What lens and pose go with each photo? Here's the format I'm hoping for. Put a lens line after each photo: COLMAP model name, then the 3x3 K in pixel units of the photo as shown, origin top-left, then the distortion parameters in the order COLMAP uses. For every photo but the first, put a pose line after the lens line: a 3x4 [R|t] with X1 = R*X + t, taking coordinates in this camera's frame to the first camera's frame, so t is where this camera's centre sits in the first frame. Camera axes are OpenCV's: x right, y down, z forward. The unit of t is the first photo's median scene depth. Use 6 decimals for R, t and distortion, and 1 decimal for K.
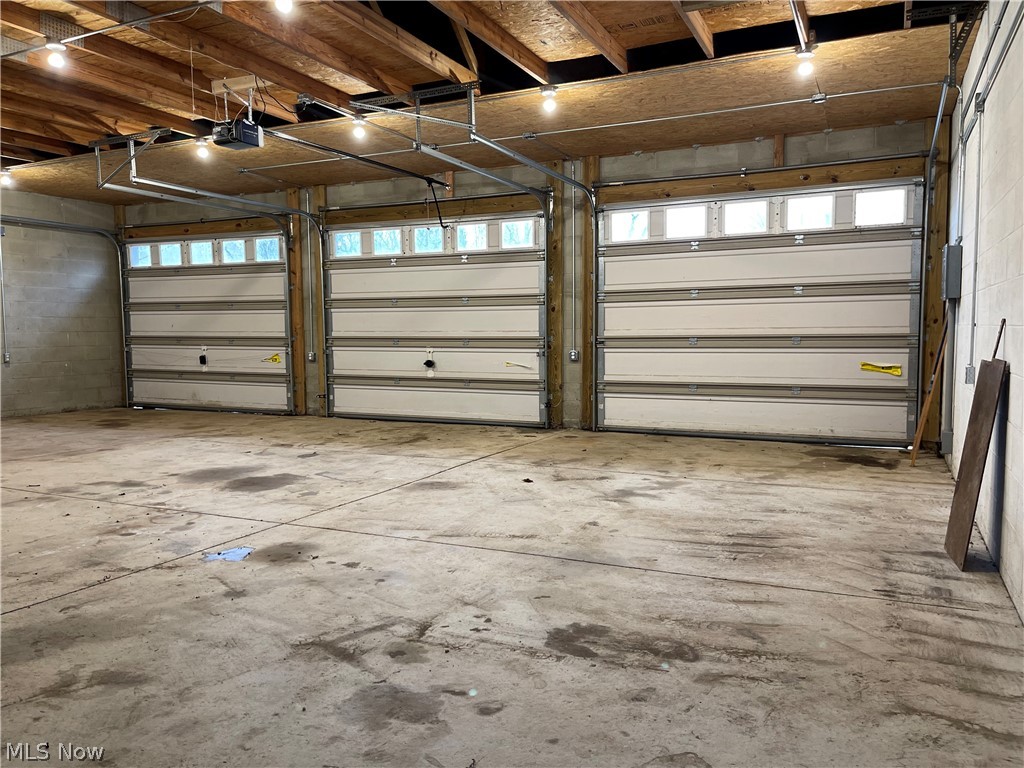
lens RADIAL K [[779.1, 0, 511.8], [0, 779.1, 383.6], [0, 0, 1]] dist [0.039589, -0.062922]
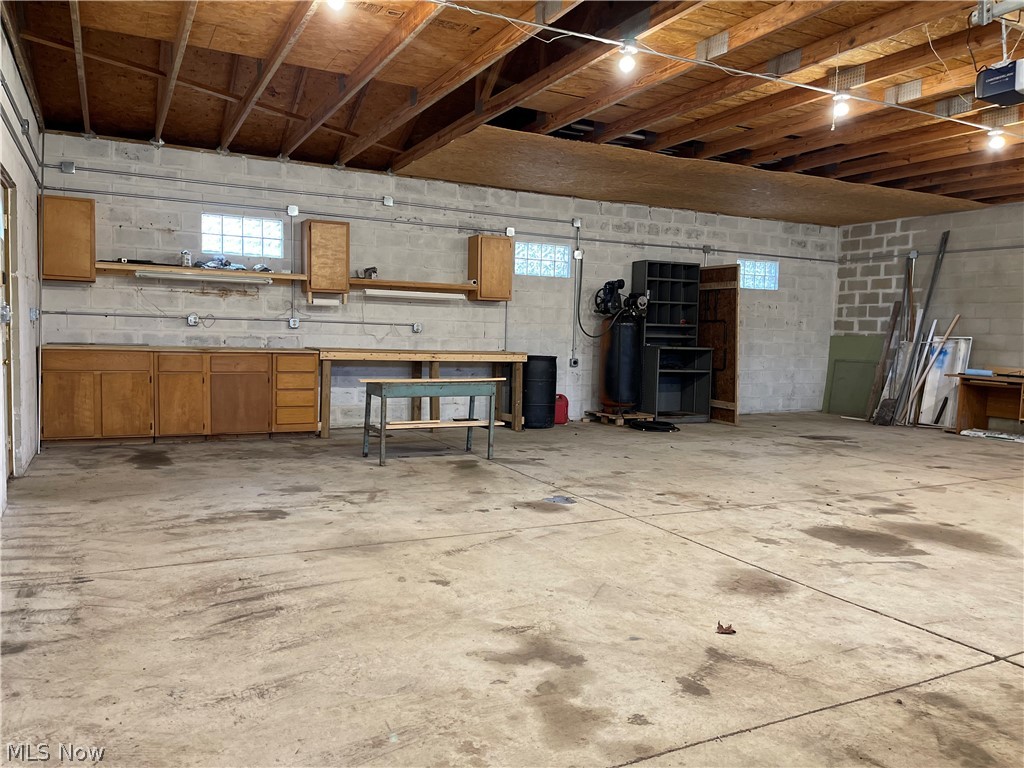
lens RADIAL K [[779.1, 0, 508.9], [0, 779.1, 382.5], [0, 0, 1]] dist [0.039589, -0.062922]
pose [[-0.614425, 0.044494, -0.787720, 0.833931], [-0.077620, 0.990156, 0.116472, -0.155695], [0.785148, 0.132706, -0.604923, 1.816750]]
